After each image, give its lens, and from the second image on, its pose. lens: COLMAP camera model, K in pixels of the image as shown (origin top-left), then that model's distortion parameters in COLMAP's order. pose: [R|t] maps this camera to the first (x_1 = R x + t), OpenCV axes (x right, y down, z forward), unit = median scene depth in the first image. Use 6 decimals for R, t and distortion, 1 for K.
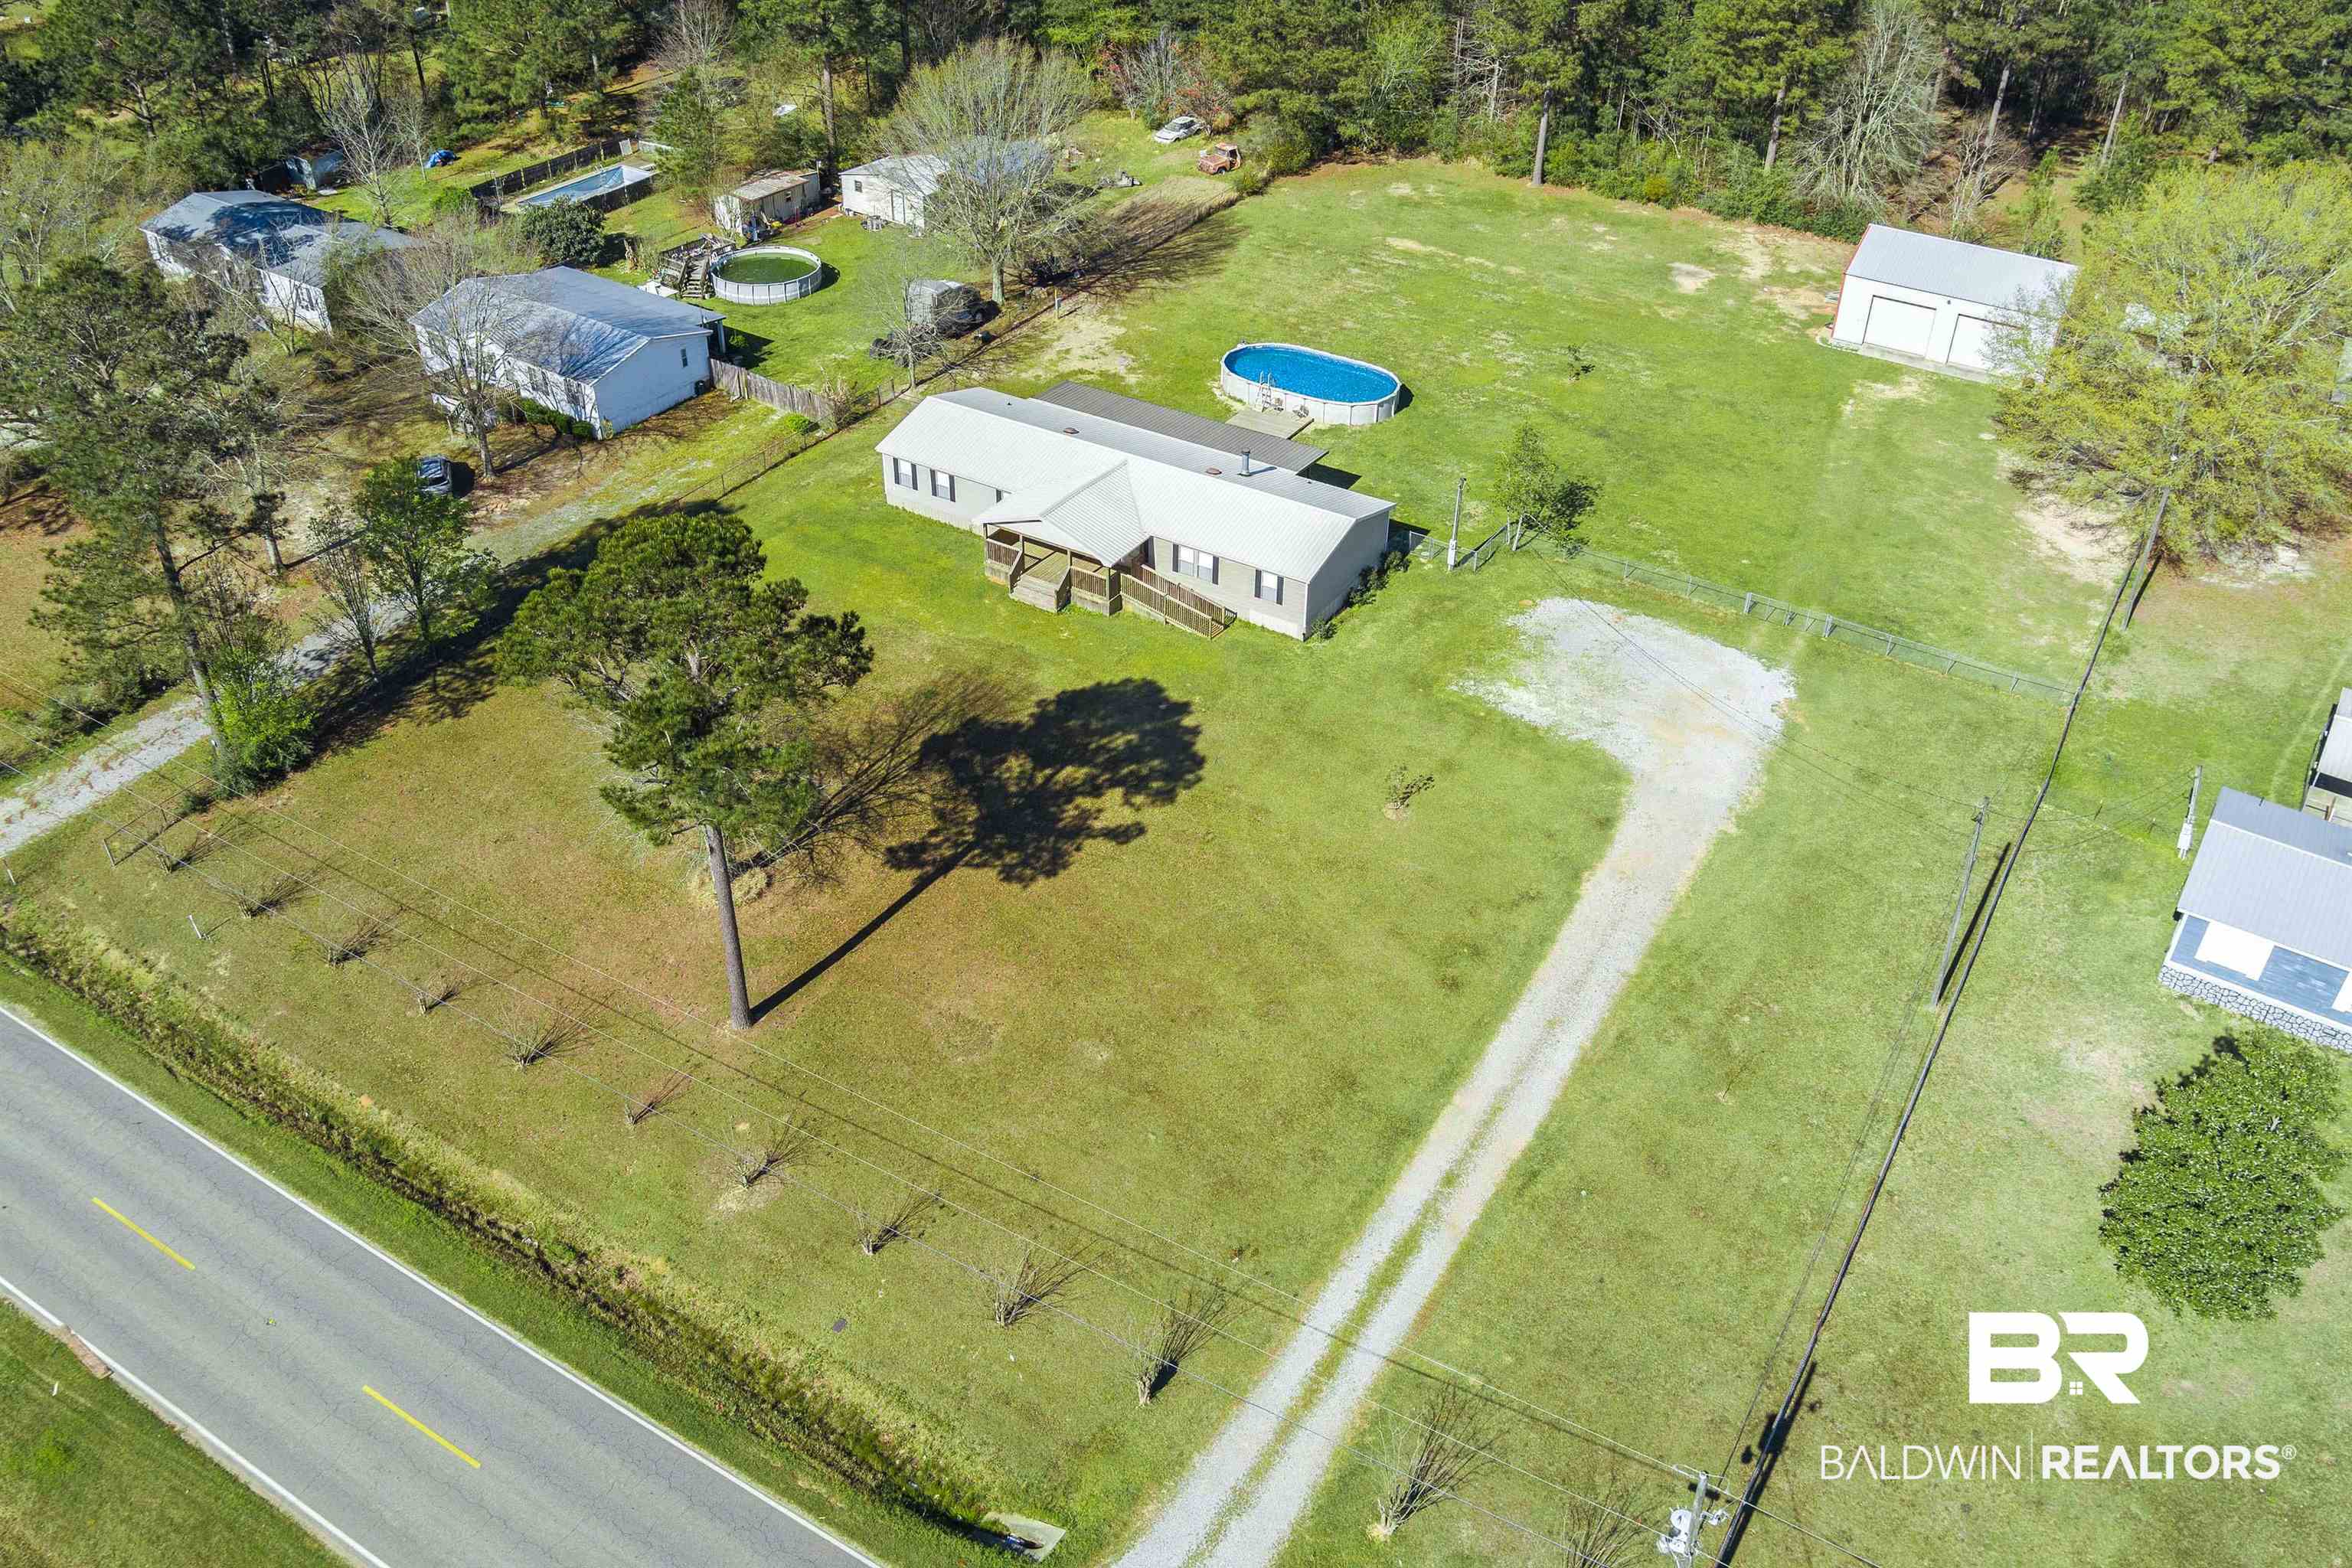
lens RADIAL K [[1898.6, 0, 1176.5], [0, 1898.6, 783.5], [0, 0, 1]] dist [-0.079530, 0.030055]
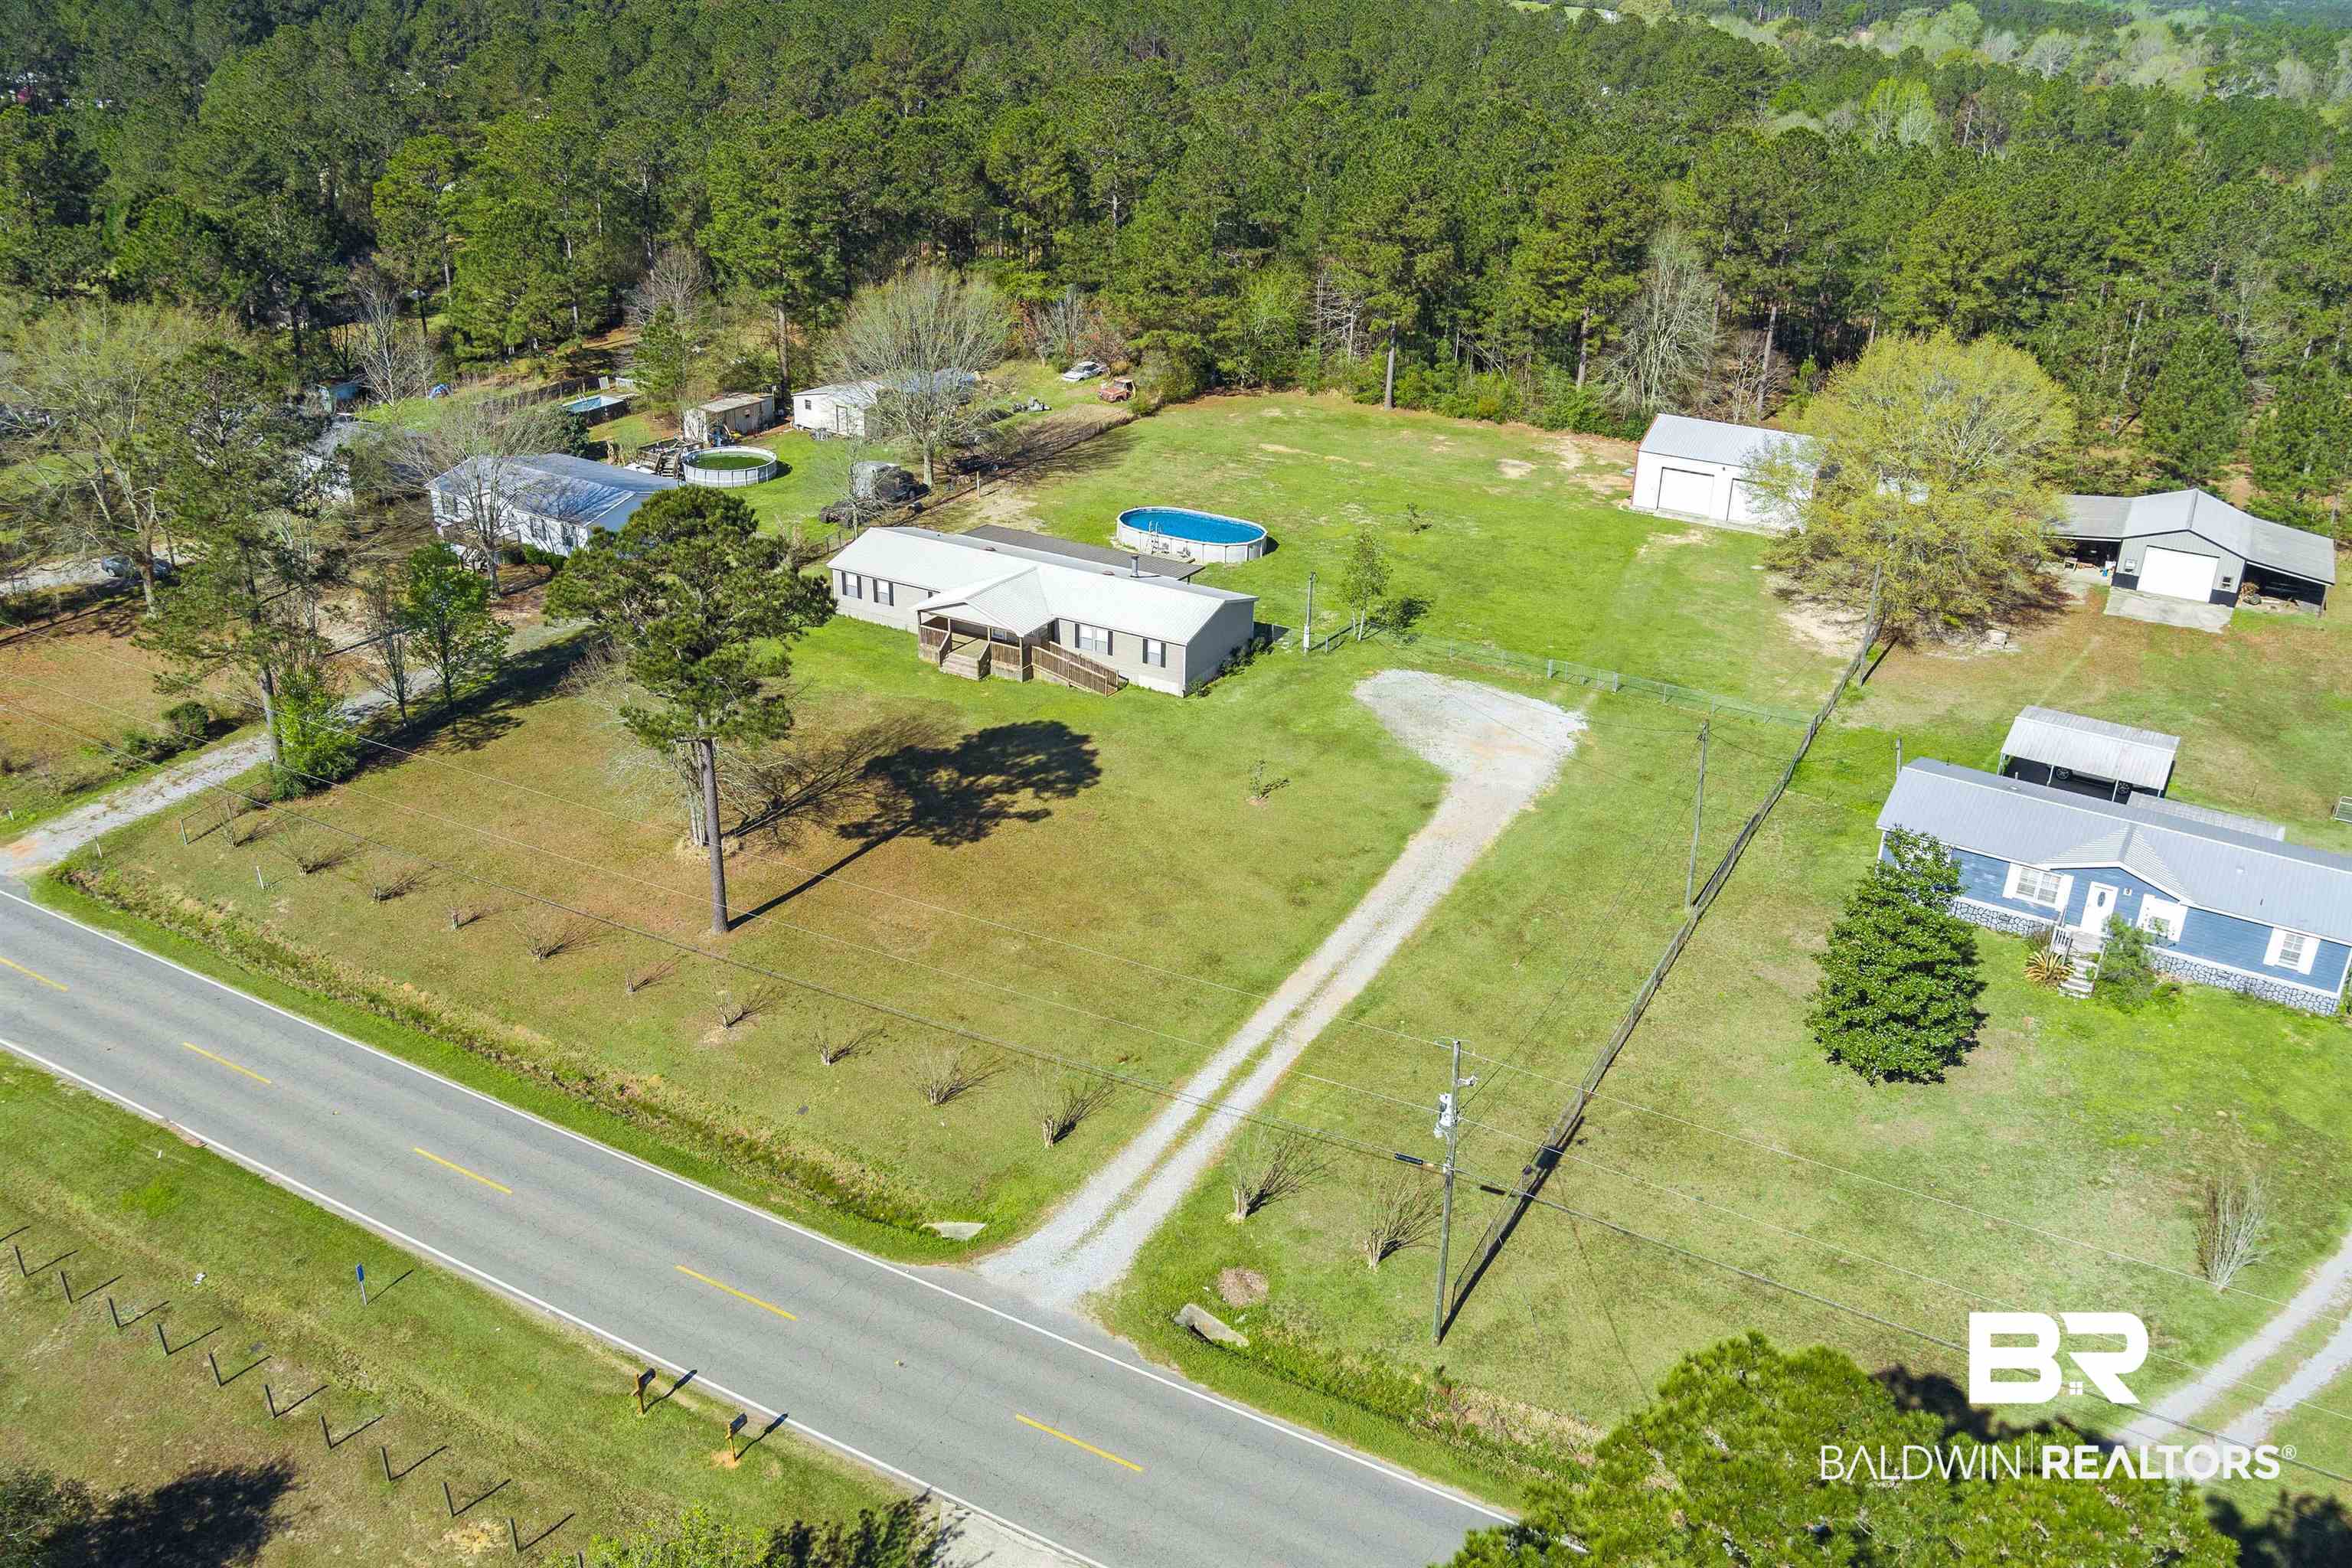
lens RADIAL K [[1898.6, 0, 1175.5], [0, 1898.6, 777.1], [0, 0, 1]] dist [-0.079530, 0.030055]
pose [[0.999032, -0.009796, 0.042894, 0.009220], [0.017700, 0.982013, -0.187981, 0.194034], [-0.040282, 0.188558, 0.981236, -0.168696]]
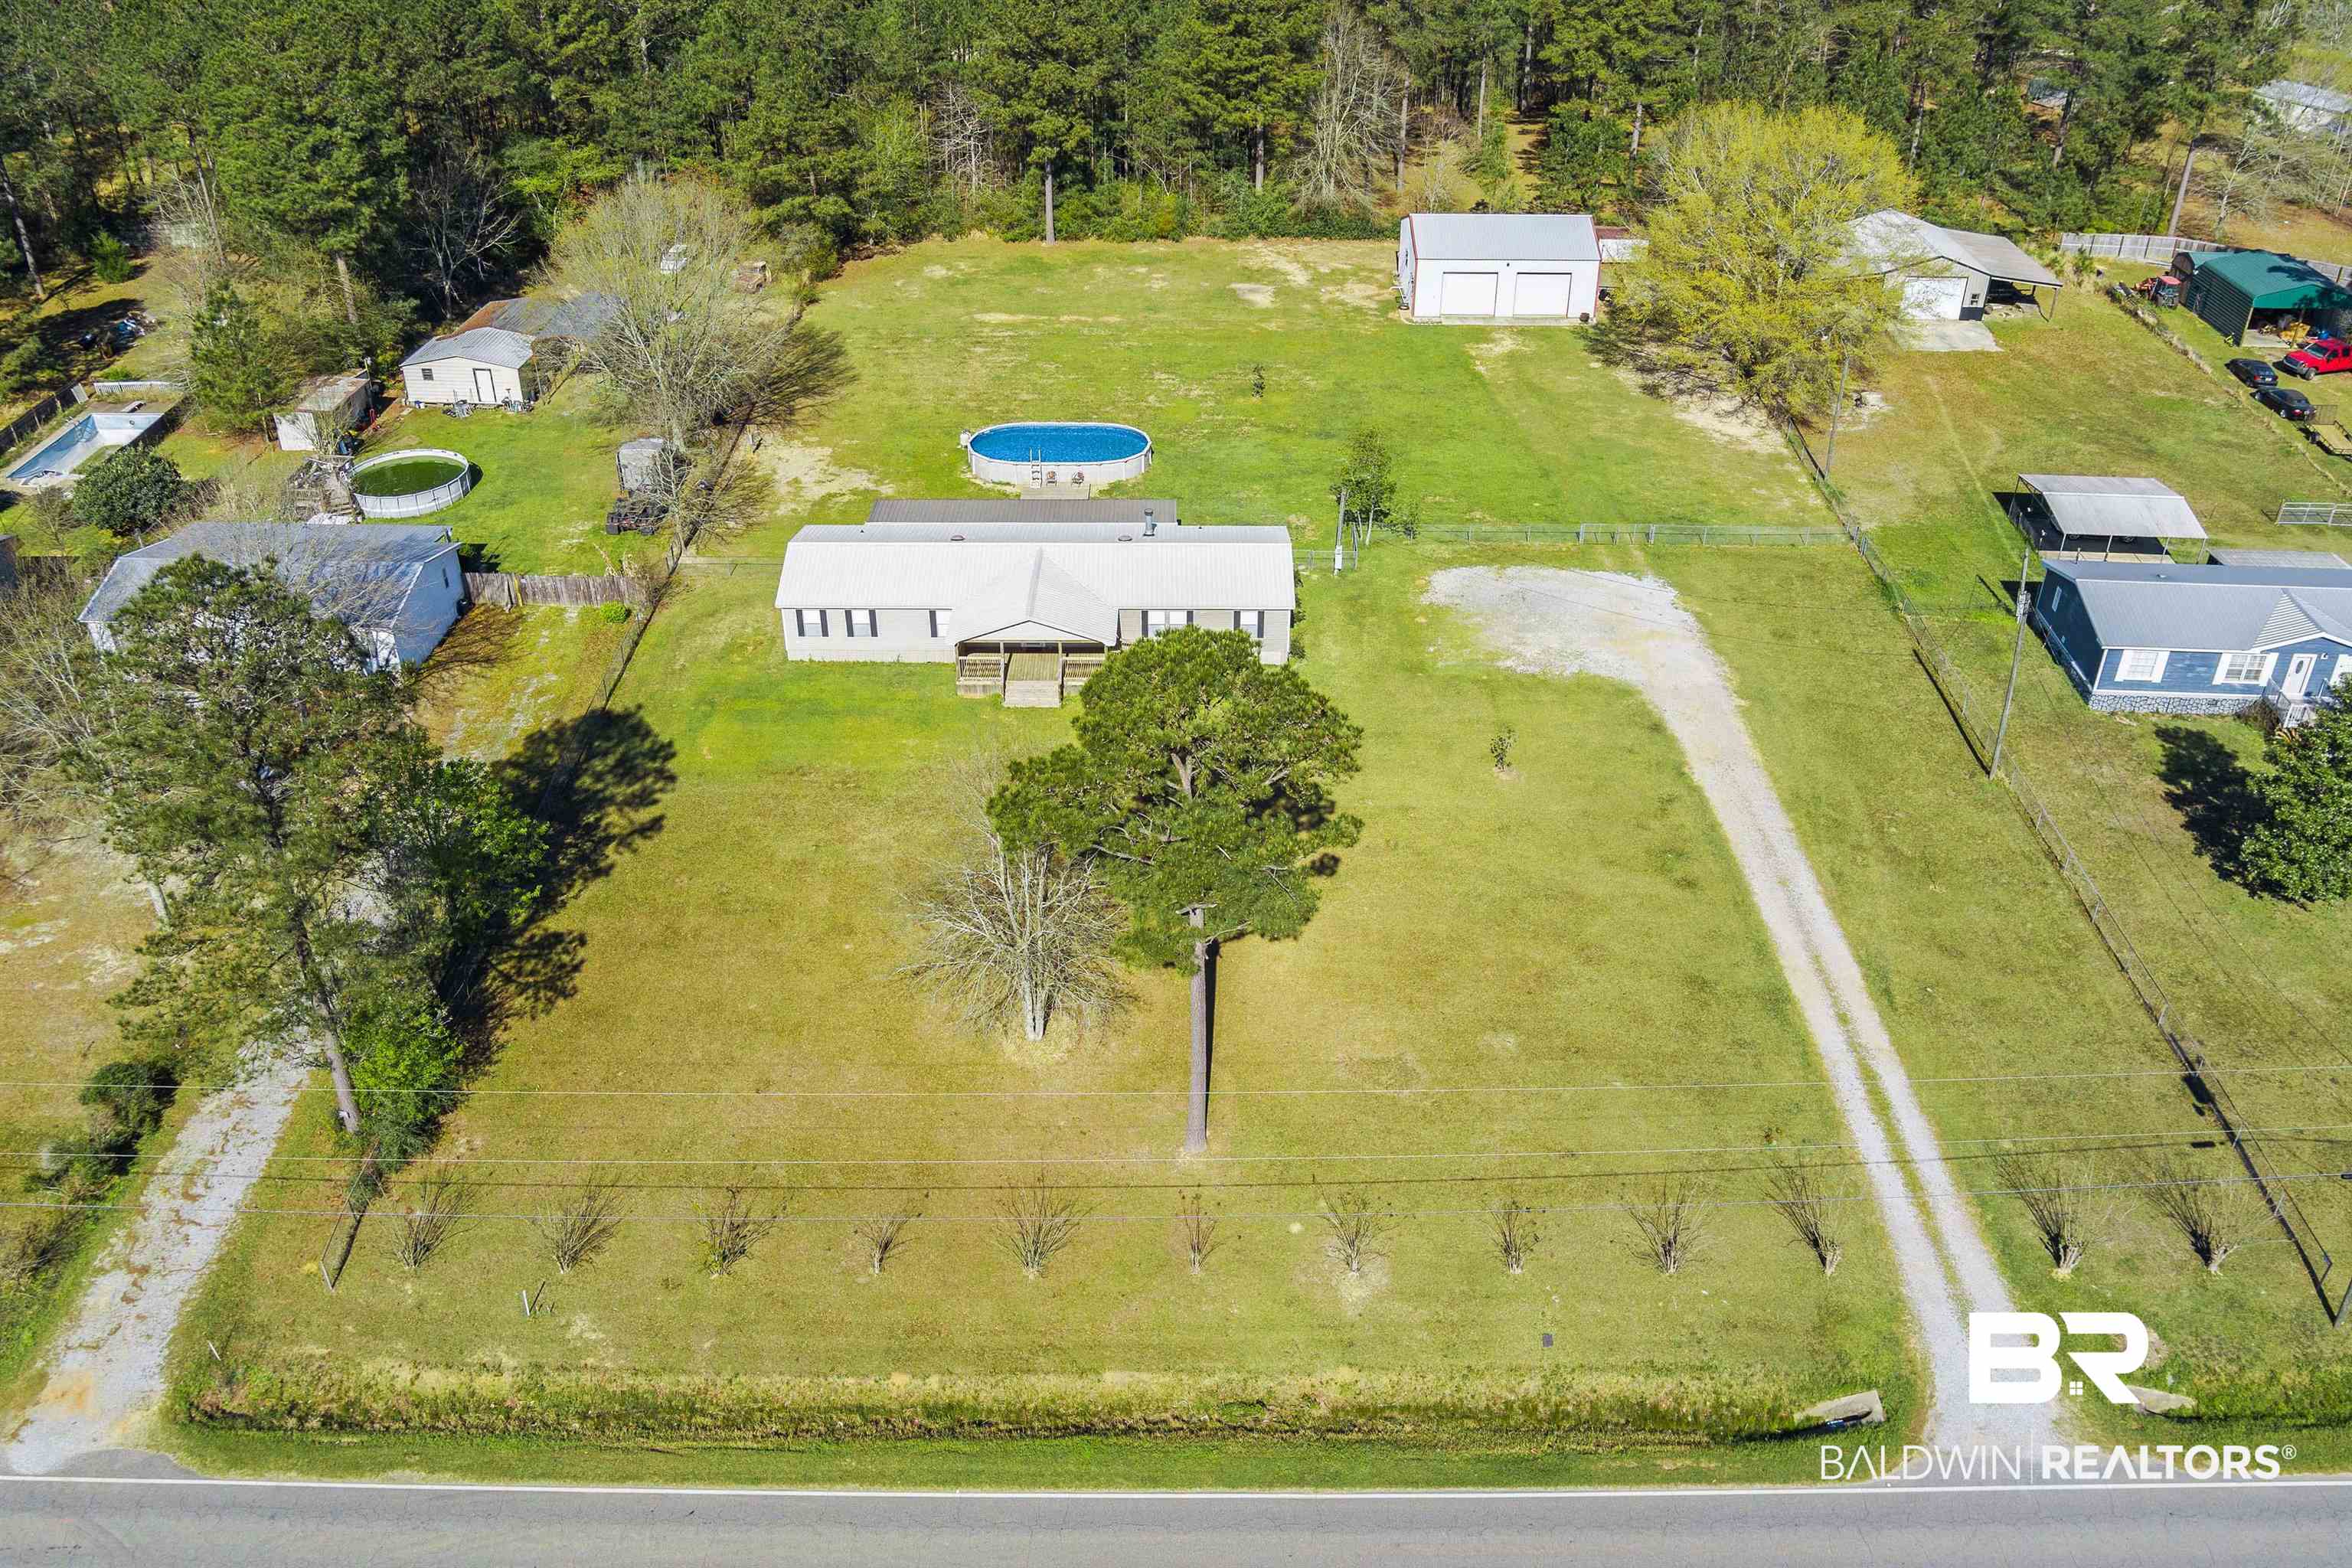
lens RADIAL K [[1898.6, 0, 1179.9], [0, 1898.6, 784.5], [0, 0, 1]] dist [-0.079530, 0.030055]
pose [[0.854223, -0.294100, 0.428728, -0.440539], [0.312207, 0.949561, 0.029323, -0.059467], [-0.415728, 0.108804, 0.902957, 0.073528]]
